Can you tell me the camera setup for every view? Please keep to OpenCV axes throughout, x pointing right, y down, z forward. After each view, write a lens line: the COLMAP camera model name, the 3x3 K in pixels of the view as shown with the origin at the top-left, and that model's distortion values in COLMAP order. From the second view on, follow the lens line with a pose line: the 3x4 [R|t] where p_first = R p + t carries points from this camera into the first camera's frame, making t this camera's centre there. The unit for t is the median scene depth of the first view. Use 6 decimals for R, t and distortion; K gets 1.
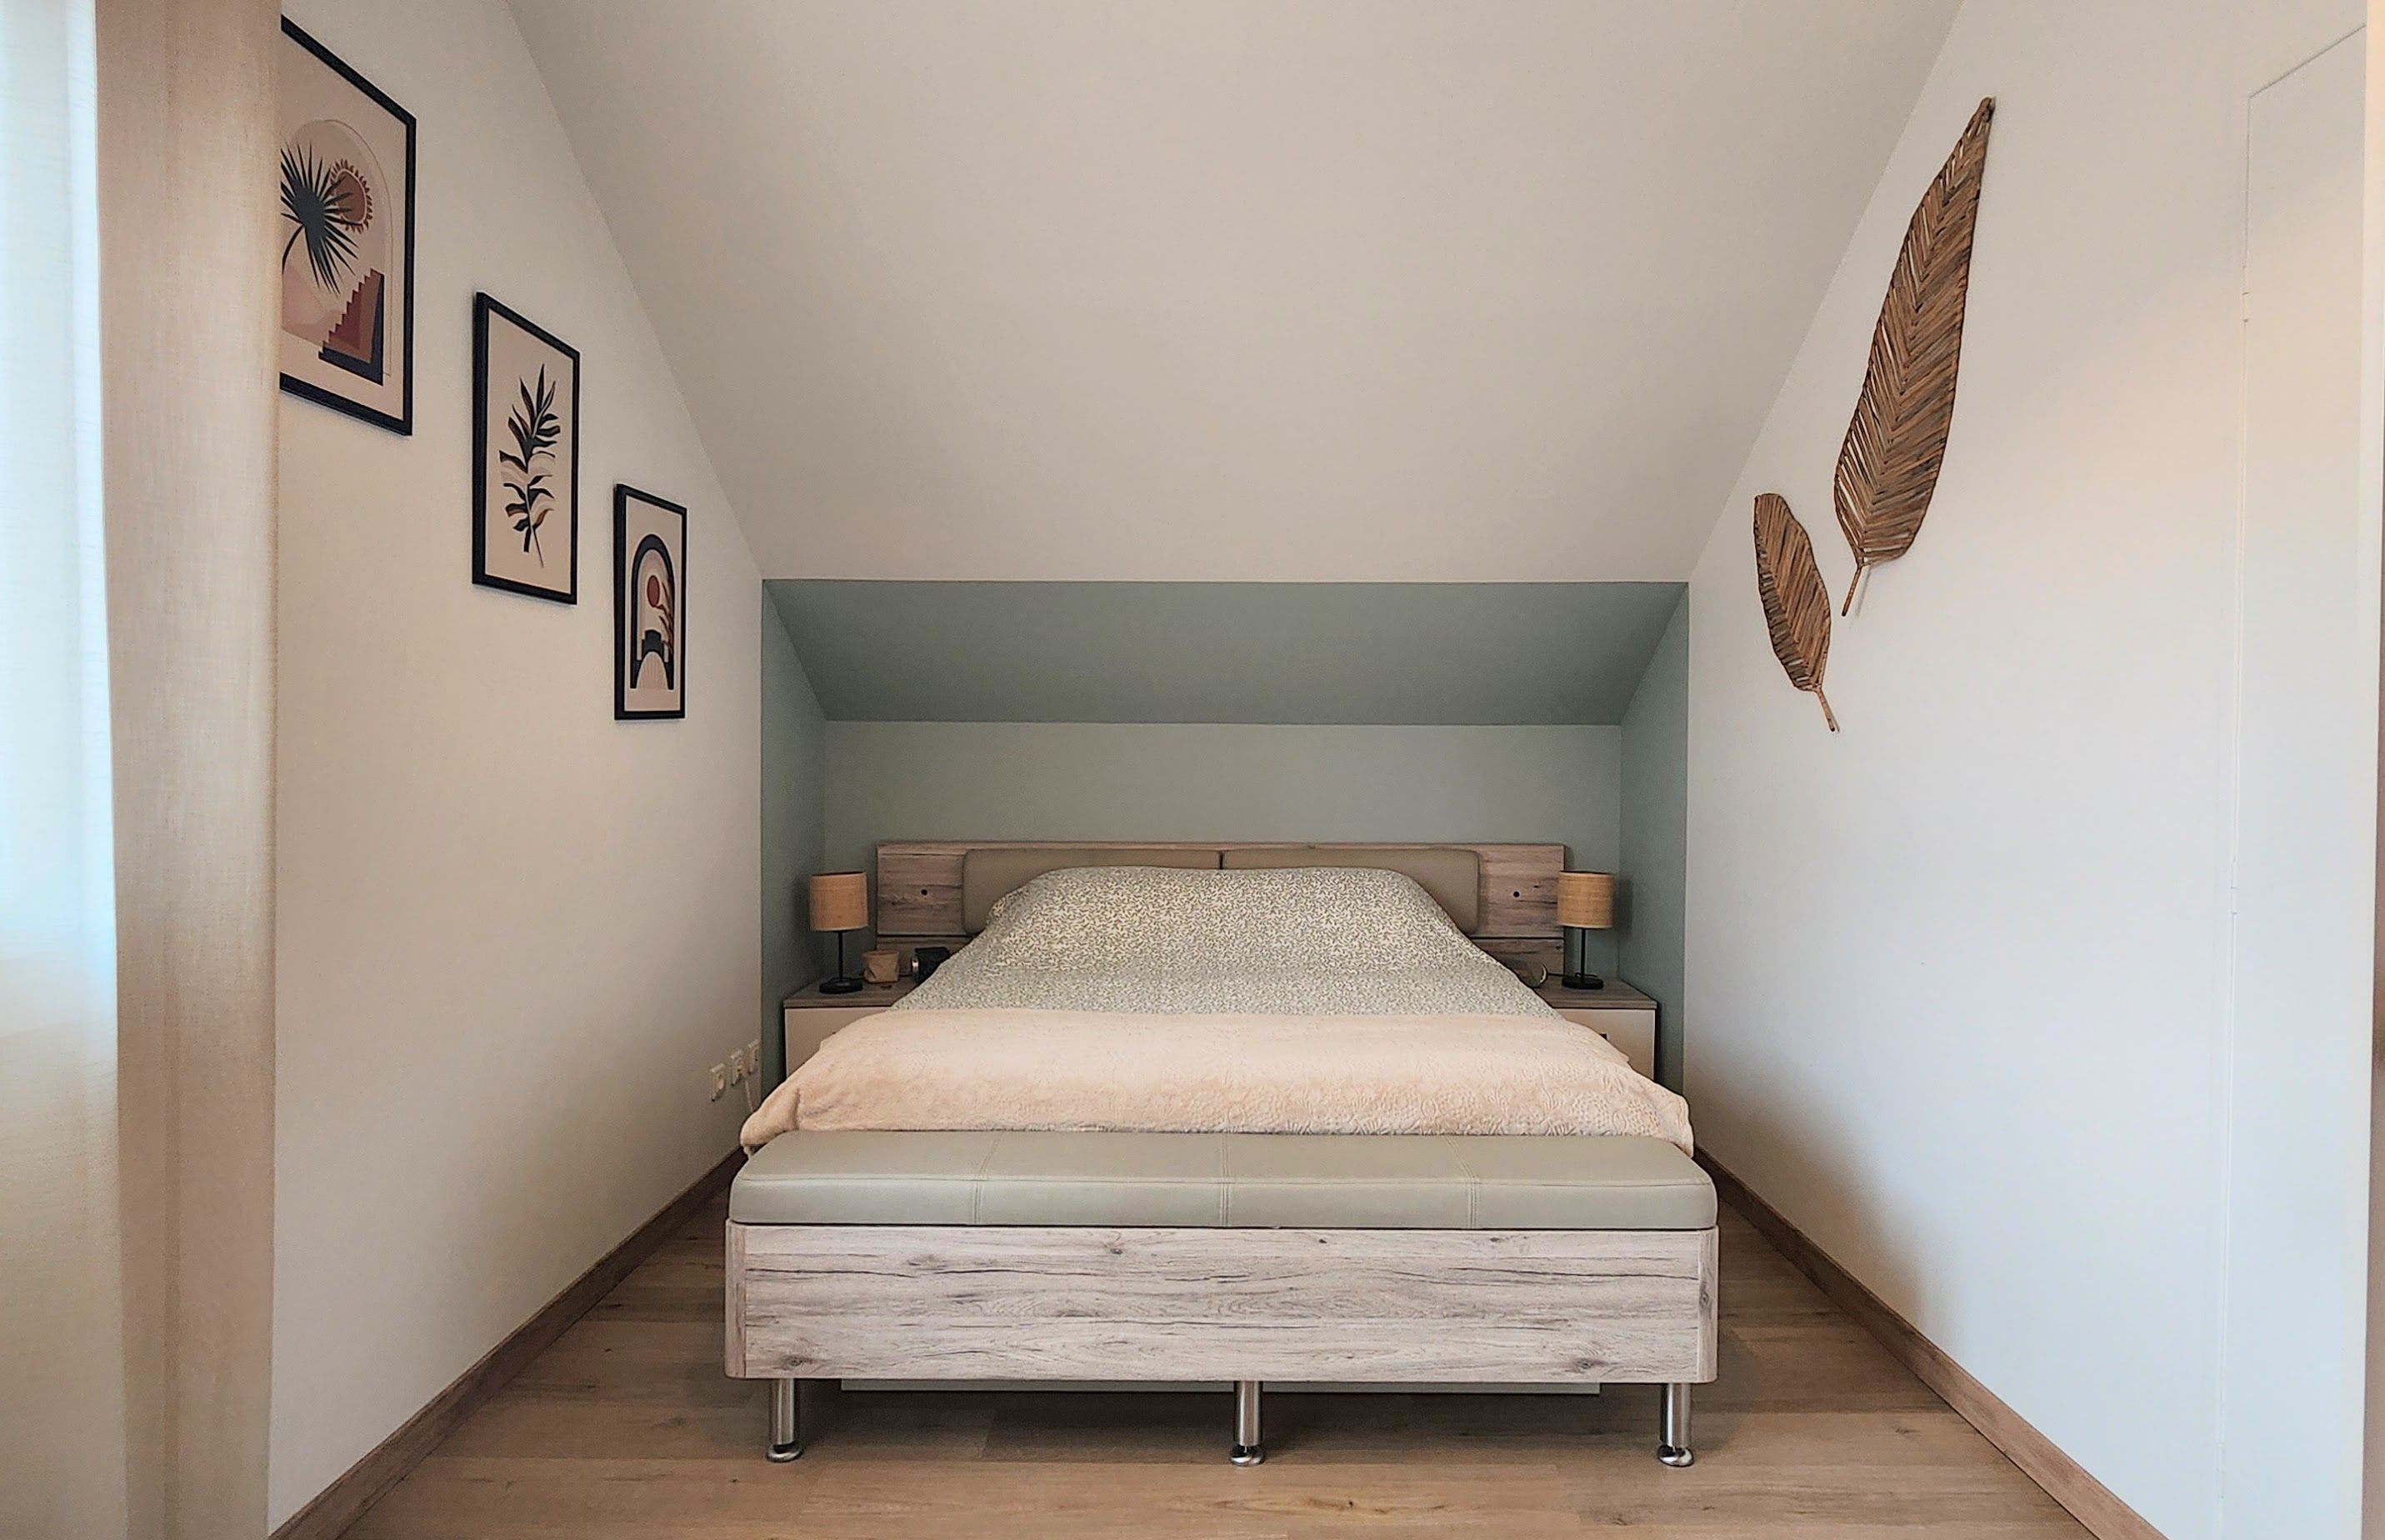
lens RADIAL K [[1359.1, 0, 1199.5], [0, 1359.1, 775.8], [0, 0, 1]] dist [-0.012021, -0.002648]
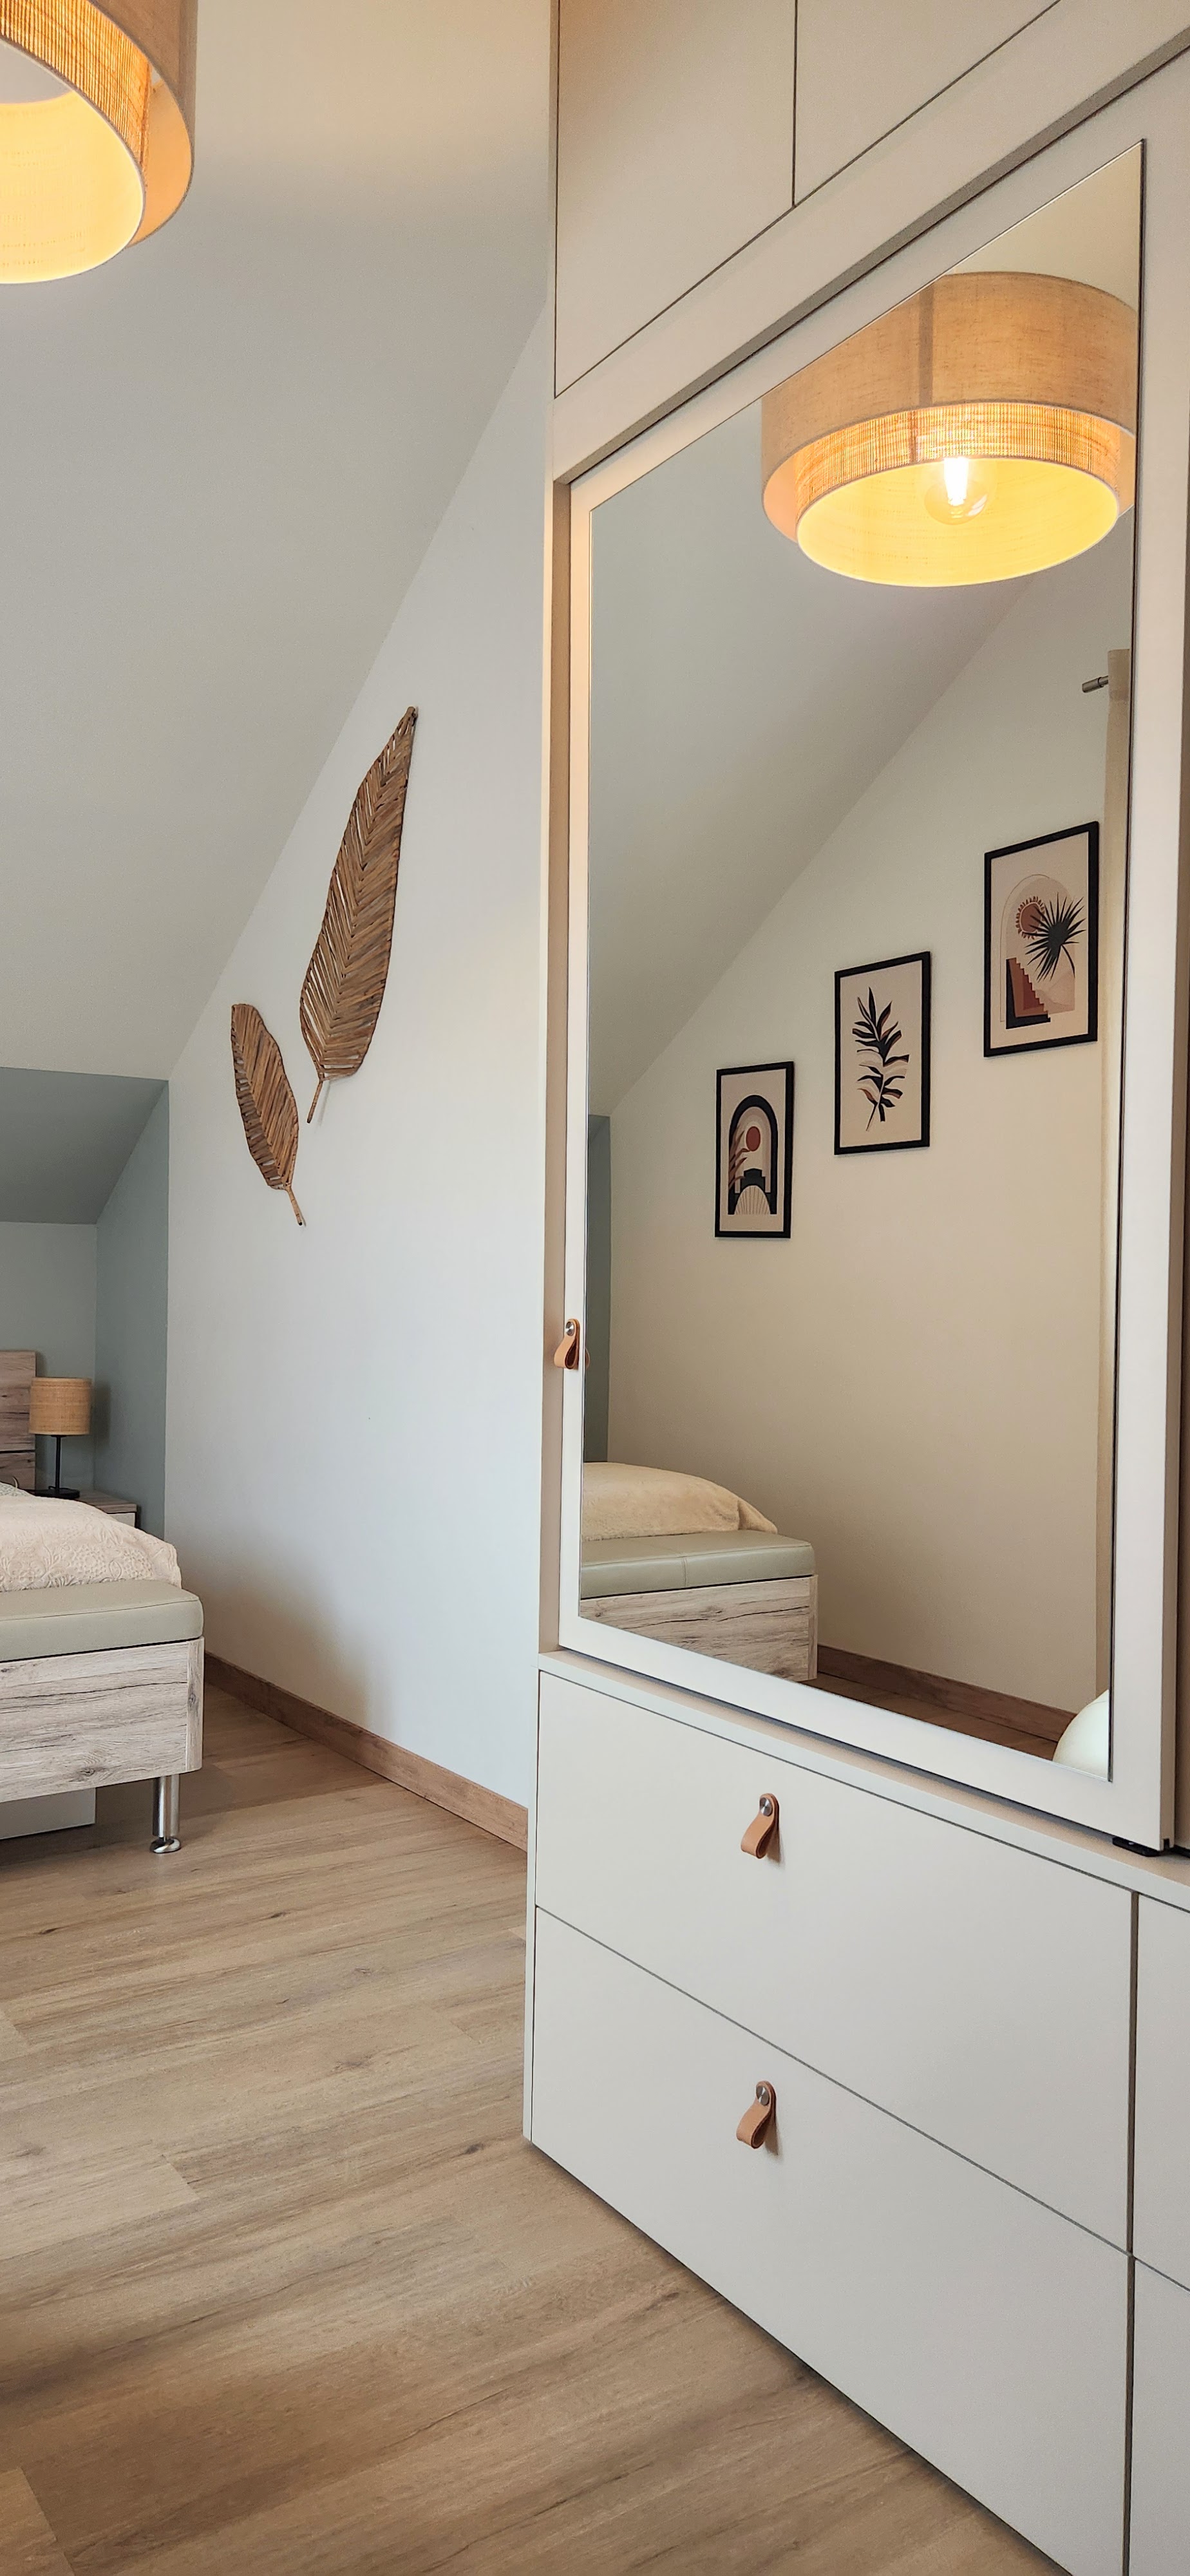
lens RADIAL K [[1755.2, 0, 619.9], [0, 1755.2, 1288.9], [0, 0, 1]] dist [0.102190, 0.000645]
pose [[0.822100, 0.004098, 0.569329, -0.172640], [0.003880, 0.999911, -0.012800, 0.047202], [-0.569330, 0.012731, 0.822010, -0.415202]]
